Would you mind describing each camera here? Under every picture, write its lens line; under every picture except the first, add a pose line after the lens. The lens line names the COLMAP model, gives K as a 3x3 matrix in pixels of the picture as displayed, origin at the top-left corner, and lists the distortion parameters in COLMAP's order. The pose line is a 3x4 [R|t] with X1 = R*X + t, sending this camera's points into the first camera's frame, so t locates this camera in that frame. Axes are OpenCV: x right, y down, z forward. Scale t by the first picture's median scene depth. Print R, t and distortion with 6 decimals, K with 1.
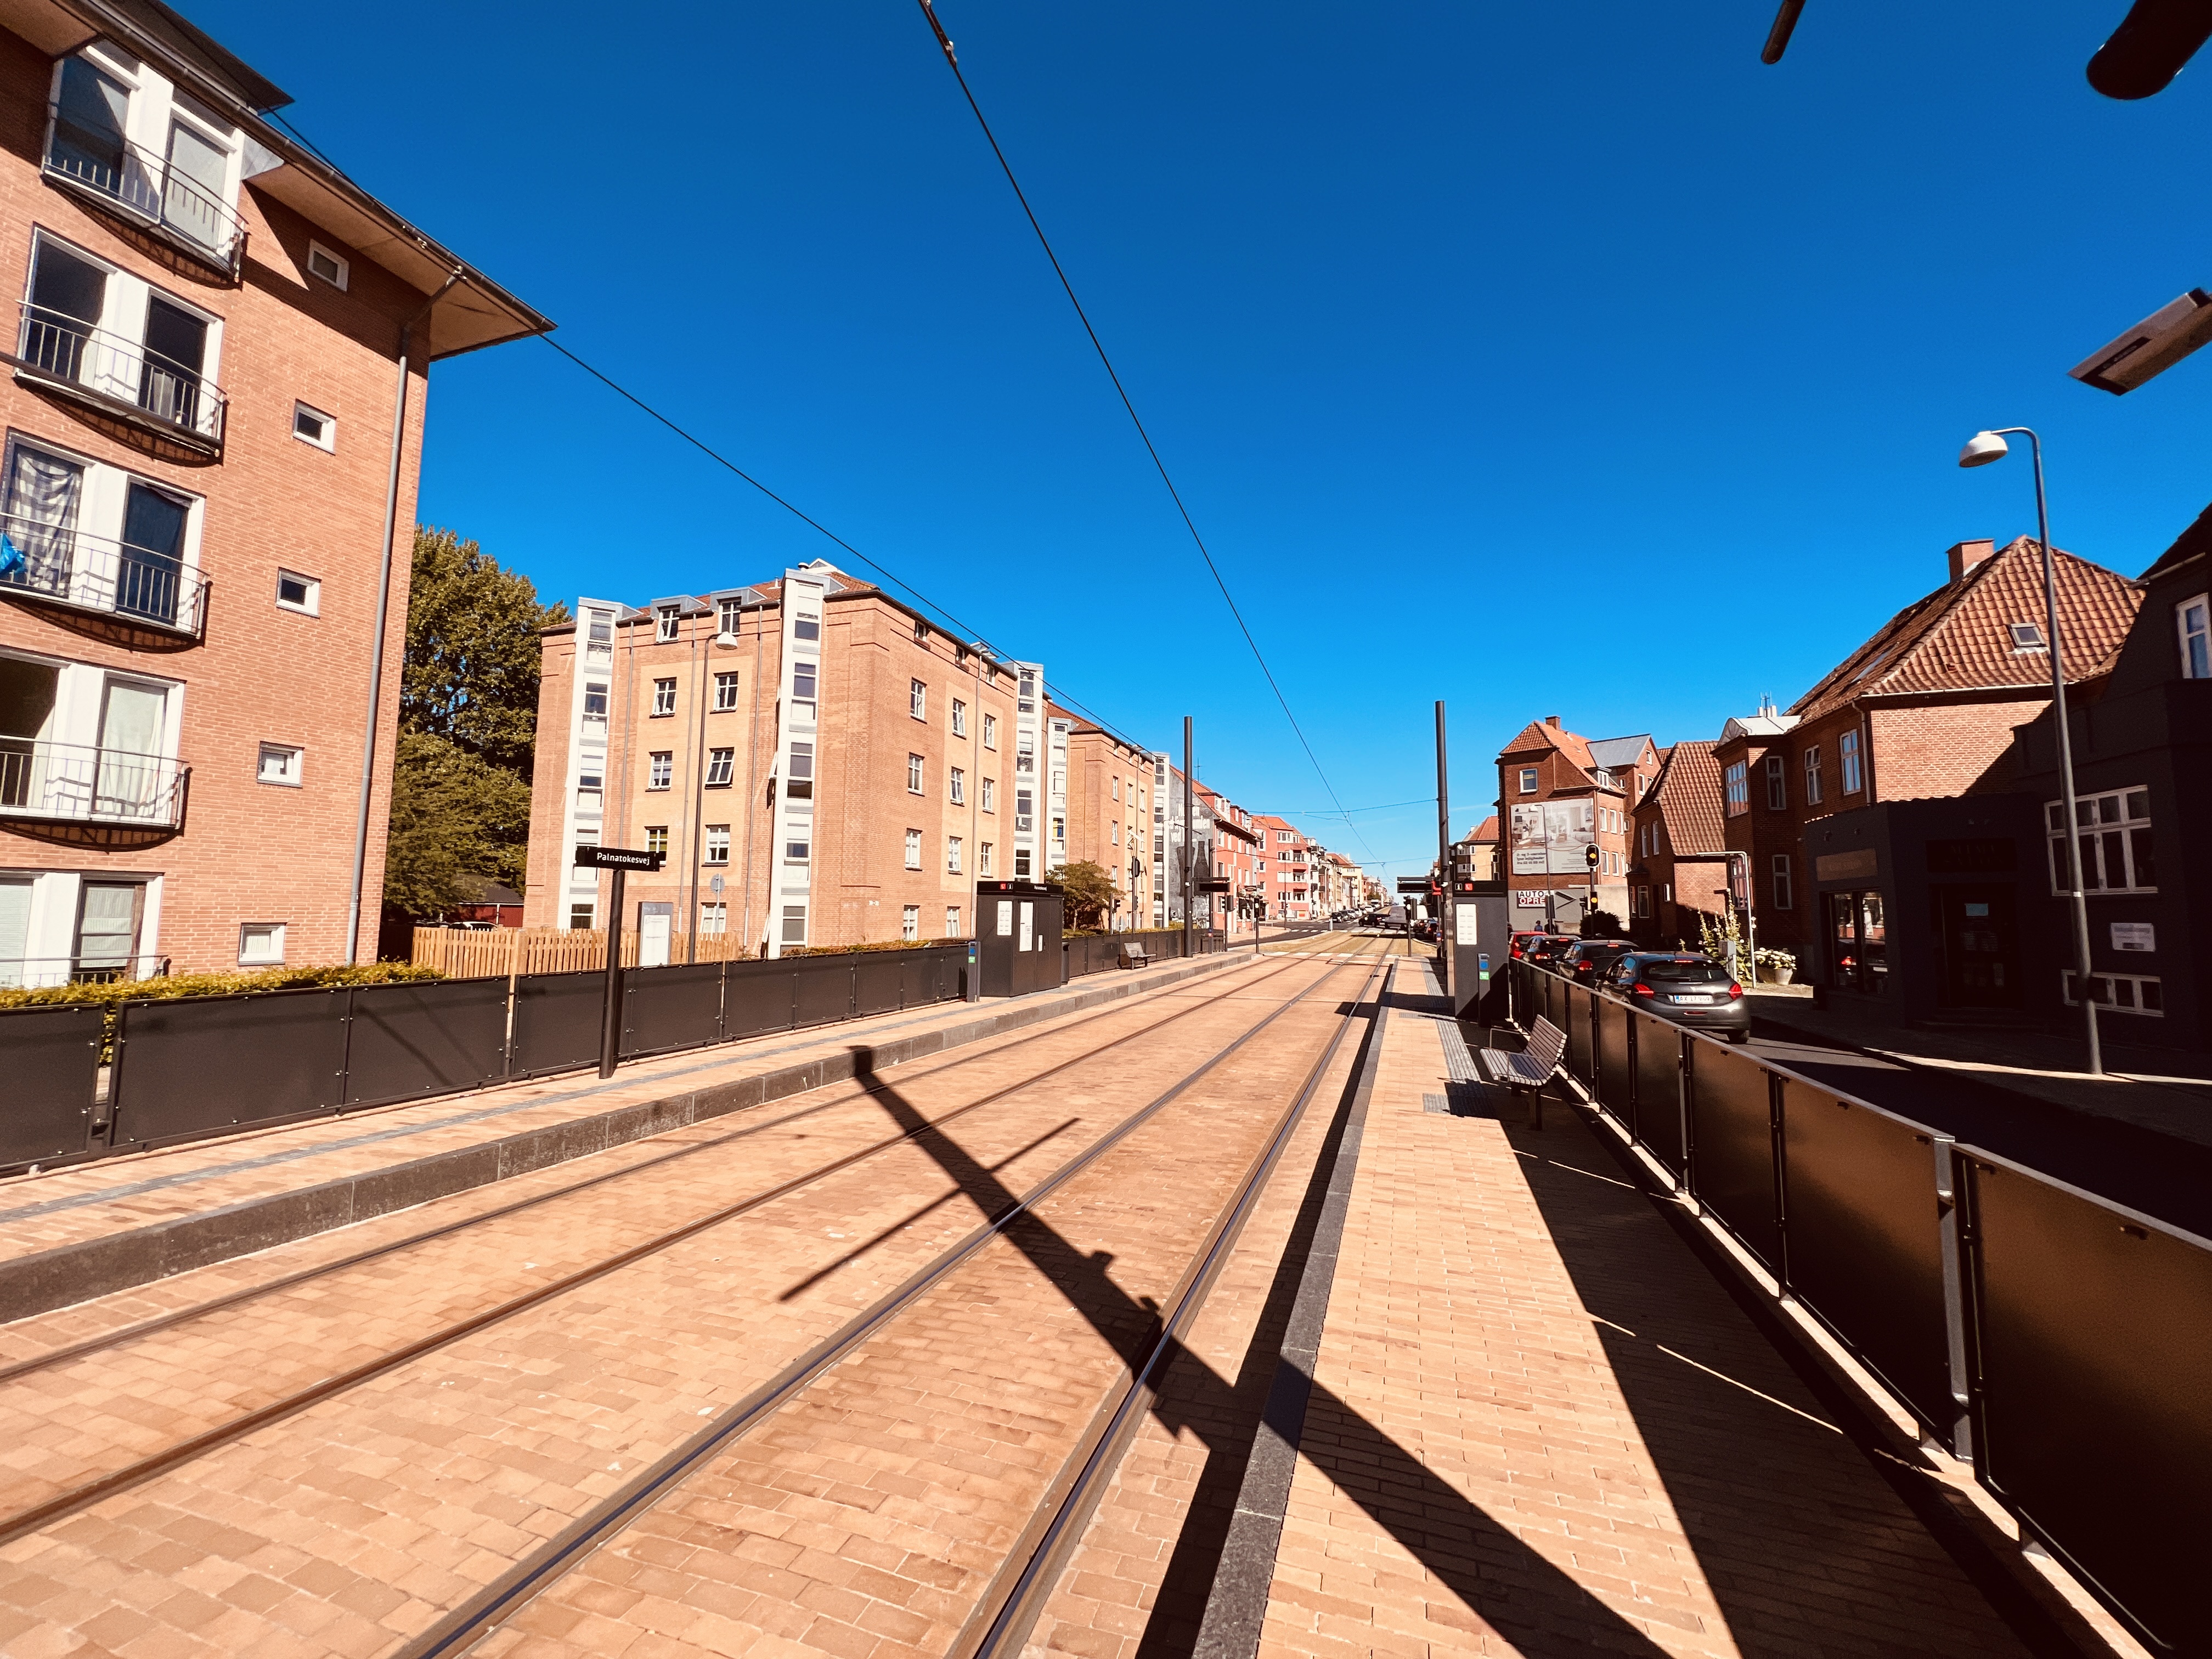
lens RADIAL K [[886.4, 0, 1106.0], [0, 886.4, 829.5], [0, 0, 1]] dist [-0.001281, -0.000196]
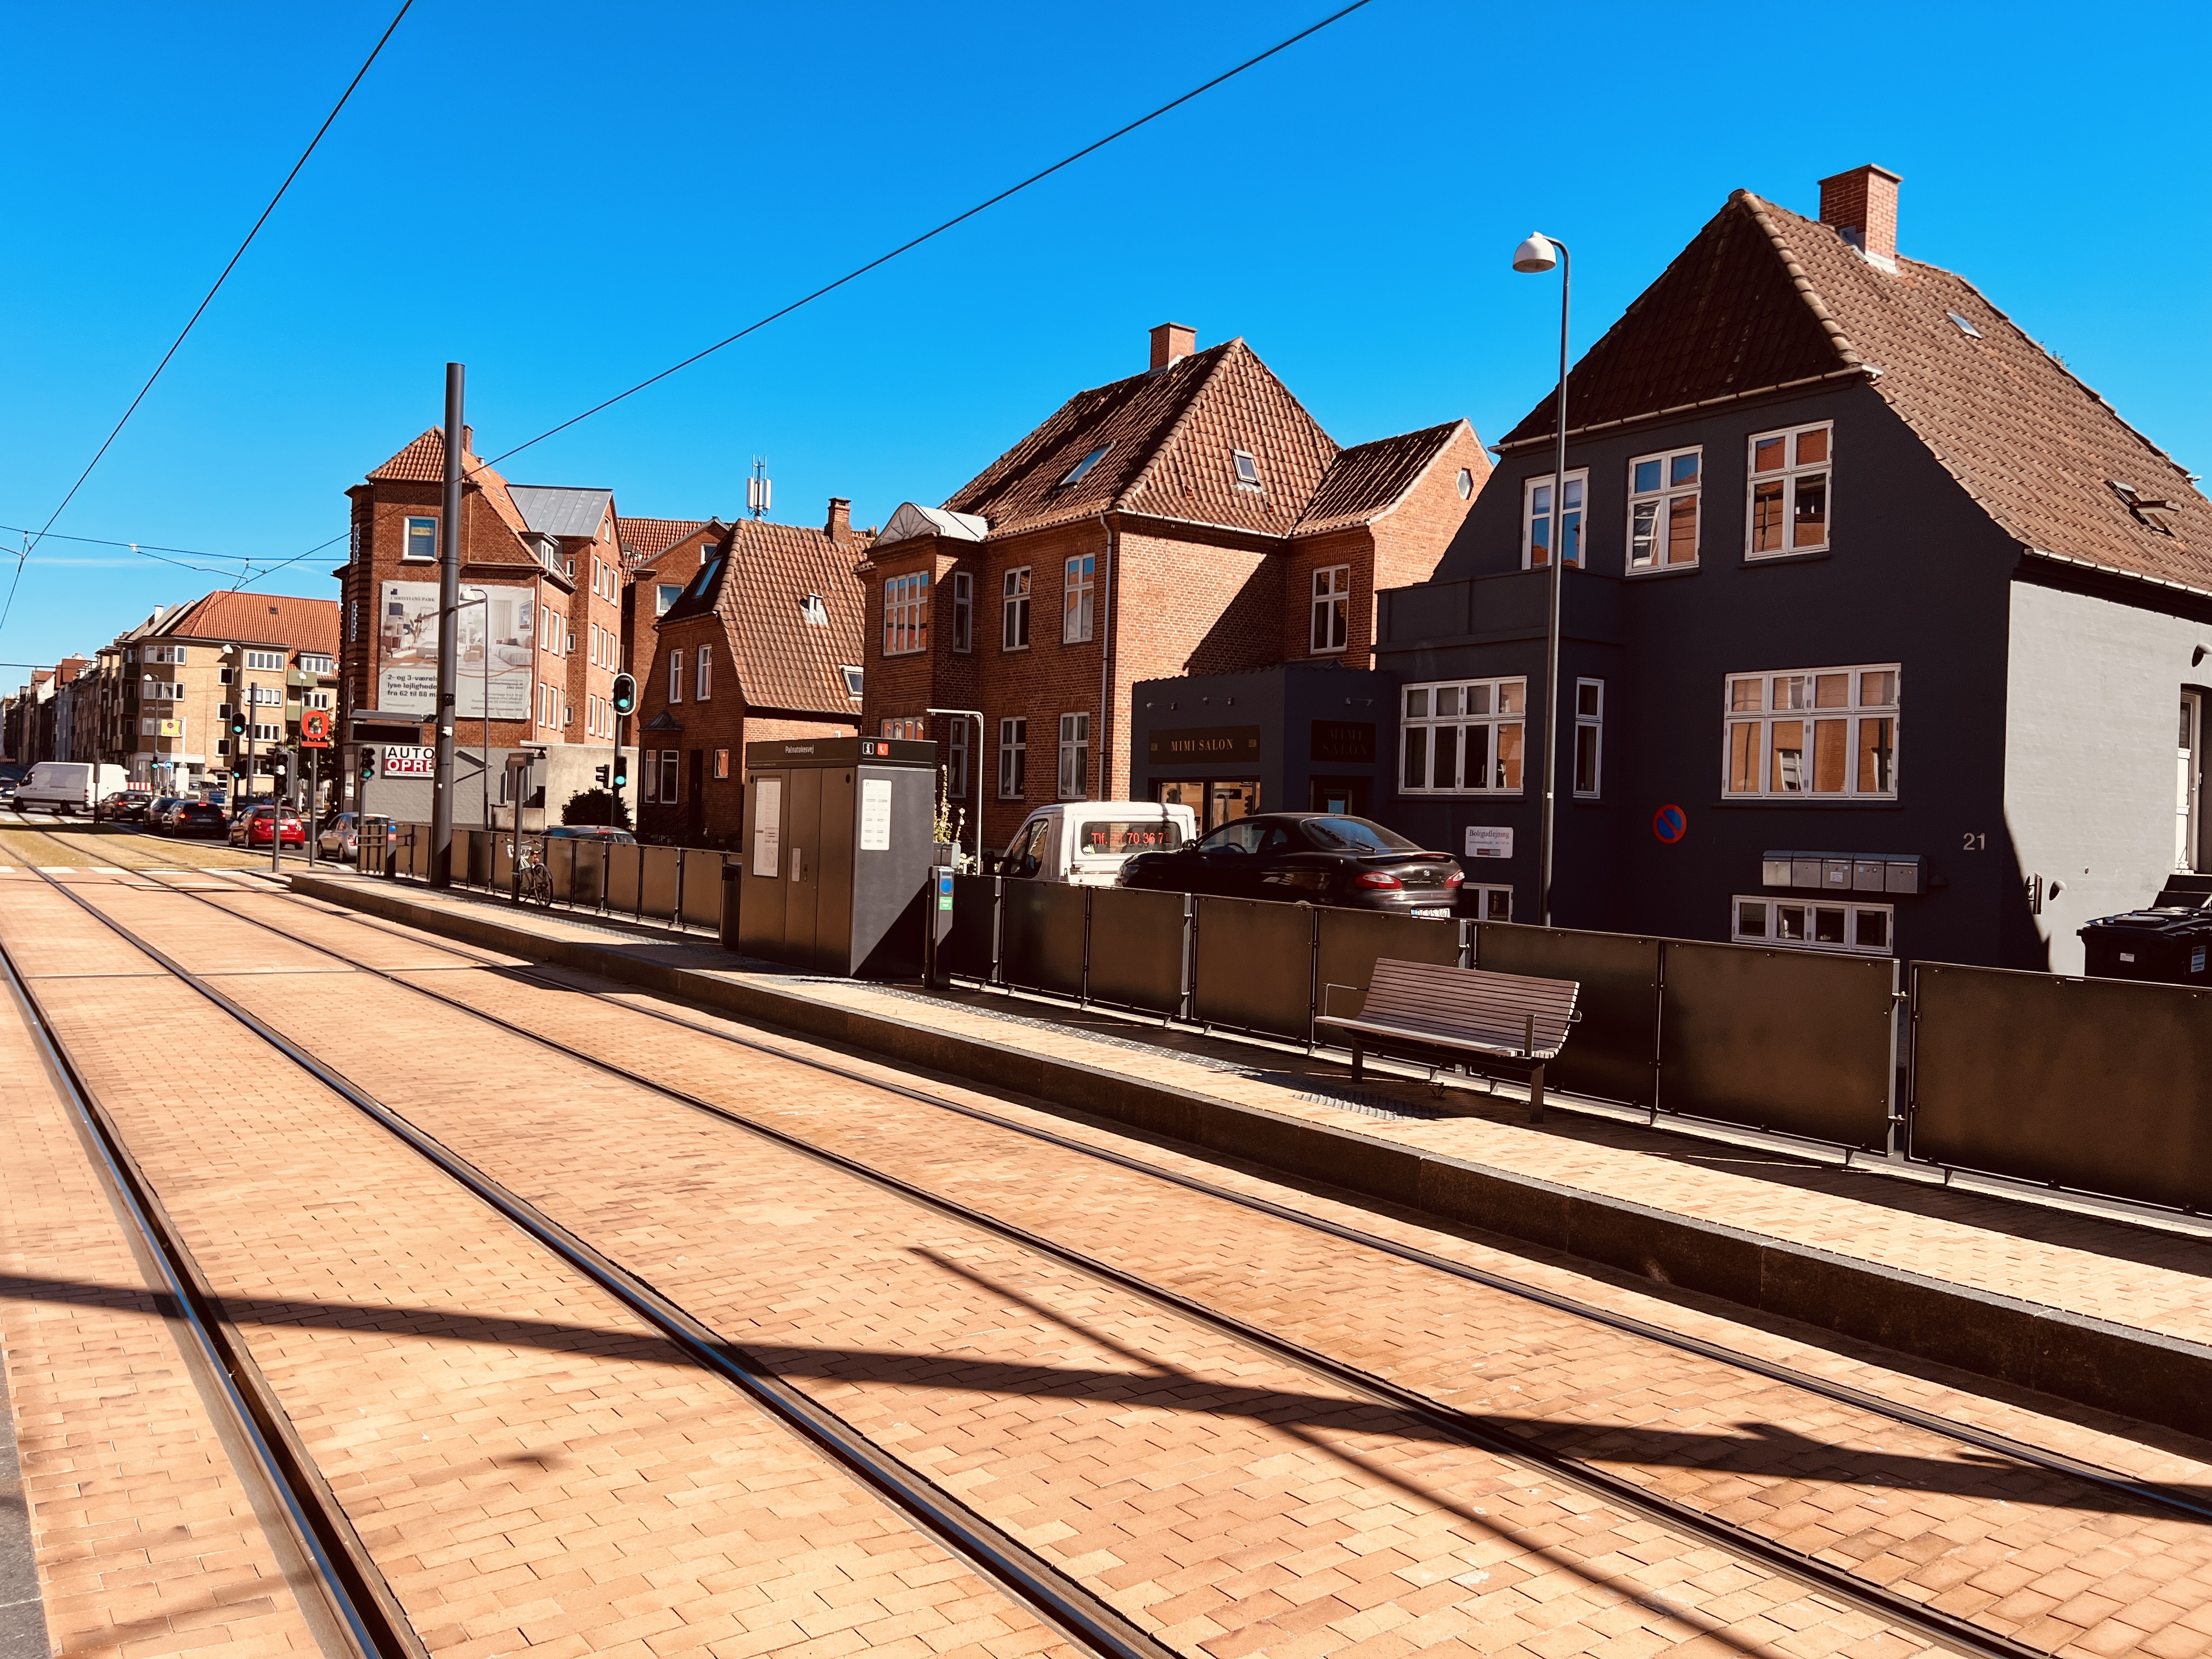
lens RADIAL K [[1658.2, 0, 1106.0], [0, 1658.2, 829.5], [0, 0, 1]] dist [0.084664, -0.094242]
pose [[0.584236, 0.007493, 0.811550, -0.452241], [-0.105043, 0.992244, 0.066460, 0.035289], [-0.804758, -0.124076, 0.580492, 0.316811]]
